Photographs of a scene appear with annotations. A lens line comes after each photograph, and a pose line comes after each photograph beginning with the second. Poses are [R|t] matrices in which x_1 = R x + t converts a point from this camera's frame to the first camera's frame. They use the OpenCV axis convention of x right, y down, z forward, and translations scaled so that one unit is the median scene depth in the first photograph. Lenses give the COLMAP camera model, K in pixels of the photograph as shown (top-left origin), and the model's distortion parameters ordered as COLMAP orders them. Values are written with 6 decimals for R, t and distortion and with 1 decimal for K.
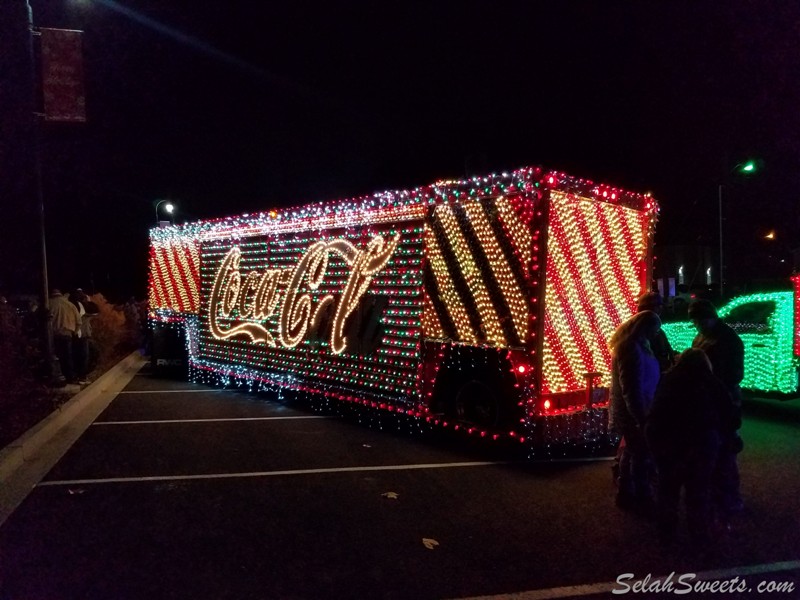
lens RADIAL K [[617.9, 0, 403.5], [0, 617.9, 296.2], [0, 0, 1]] dist [0.033106, -0.016752]
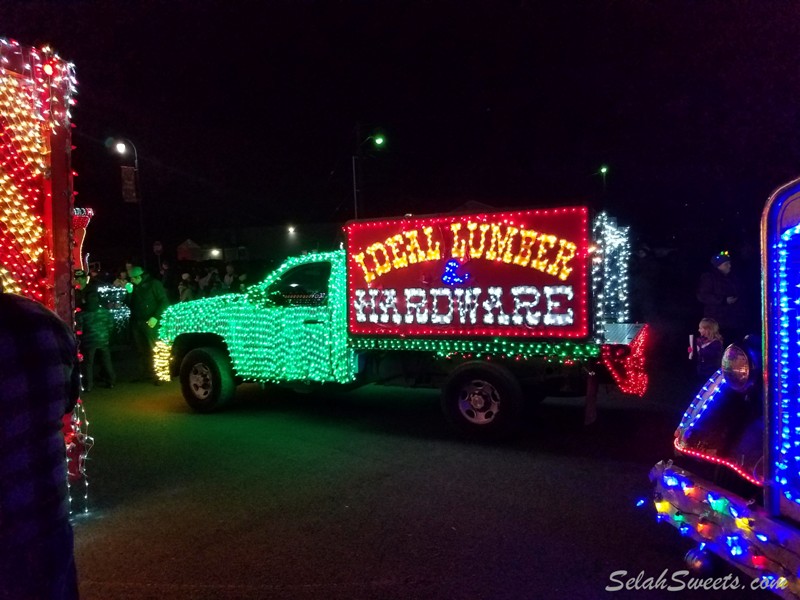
lens RADIAL K [[617.9, 0, 397.6], [0, 617.9, 301.6], [0, 0, 1]] dist [0.033106, -0.016752]
pose [[0.877536, -0.037065, 0.478077, 0.315943], [0.014483, 0.998602, 0.050837, 0.019954], [-0.479293, -0.037688, 0.876846, 0.318971]]
